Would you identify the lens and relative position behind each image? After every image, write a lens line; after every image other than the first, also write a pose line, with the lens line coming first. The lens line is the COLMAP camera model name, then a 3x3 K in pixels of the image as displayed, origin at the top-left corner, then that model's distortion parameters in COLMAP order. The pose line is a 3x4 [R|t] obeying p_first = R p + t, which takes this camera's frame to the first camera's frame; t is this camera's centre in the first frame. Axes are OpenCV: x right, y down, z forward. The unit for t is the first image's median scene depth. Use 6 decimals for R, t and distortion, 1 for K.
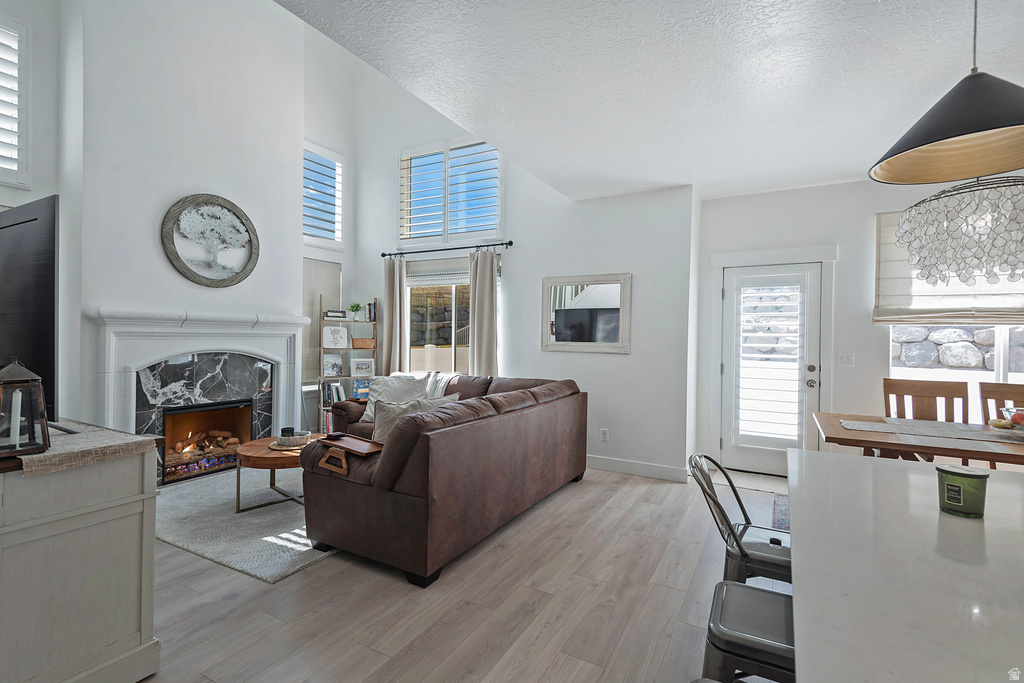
lens RADIAL K [[478.4, 0, 509.6], [0, 478.4, 337.0], [0, 0, 1]] dist [0.033837, -0.018081]
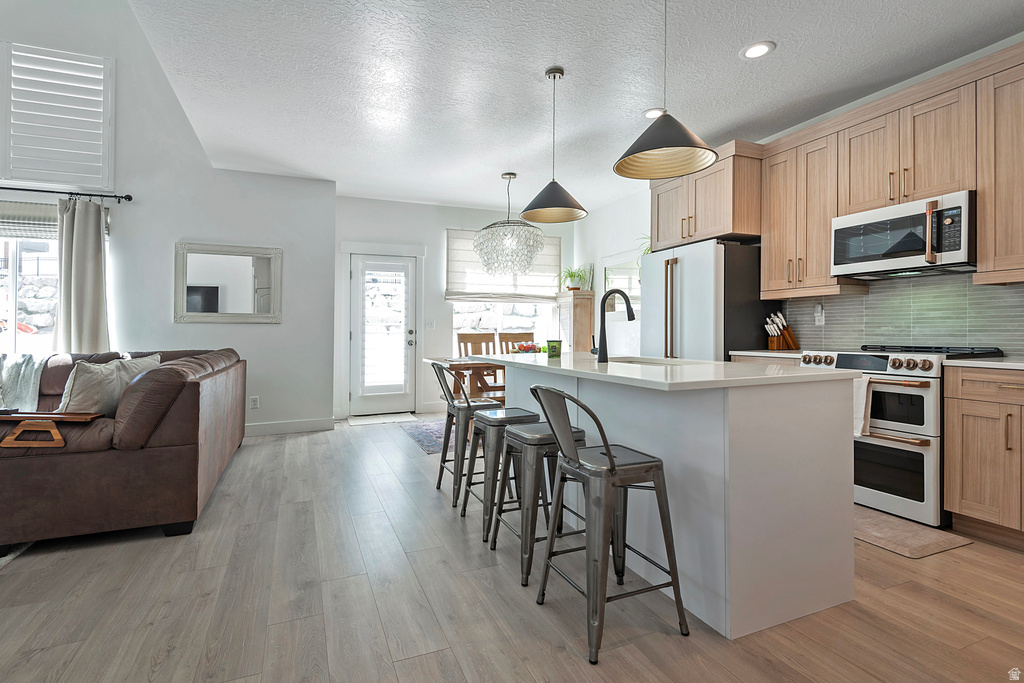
lens RADIAL K [[478.4, 0, 509.6], [0, 478.4, 337.0], [0, 0, 1]] dist [0.033837, -0.018081]
pose [[0.617411, -0.031635, 0.786005, -0.320141], [0.017815, 0.999497, 0.026234, 0.051749], [-0.786439, -0.002195, 0.617664, -0.095857]]
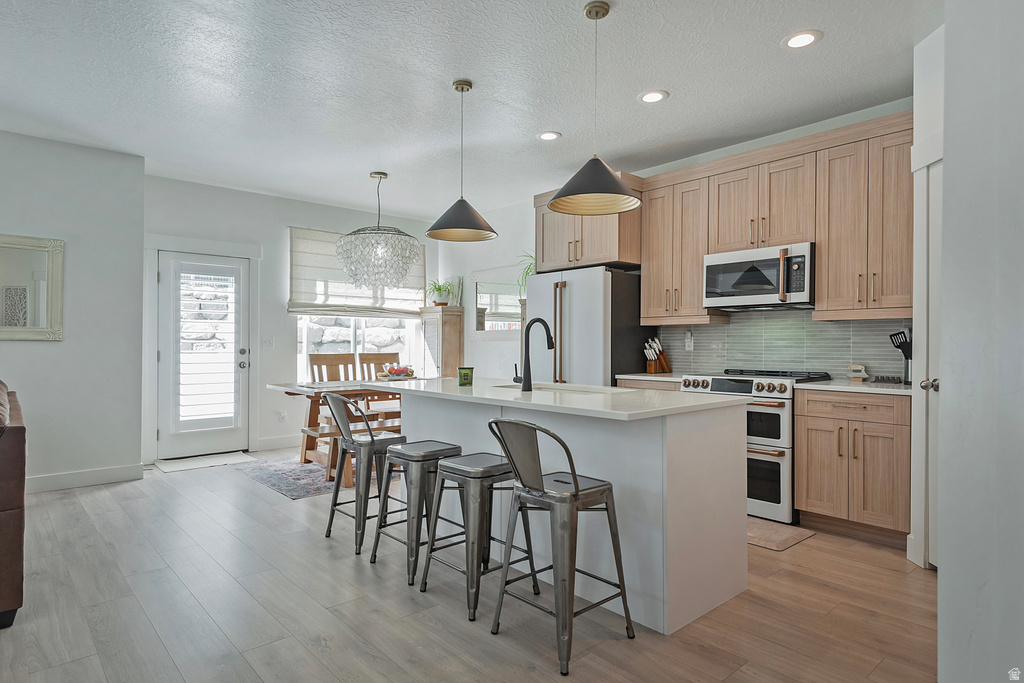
lens RADIAL K [[552.8, 0, 507.0], [0, 552.8, 355.3], [0, 0, 1]] dist [0.048089, -0.028994]
pose [[0.340875, -0.036069, 0.939416, -0.430391], [0.005859, 0.999326, 0.036243, 0.032226], [-0.940090, -0.006850, 0.340857, -0.034016]]
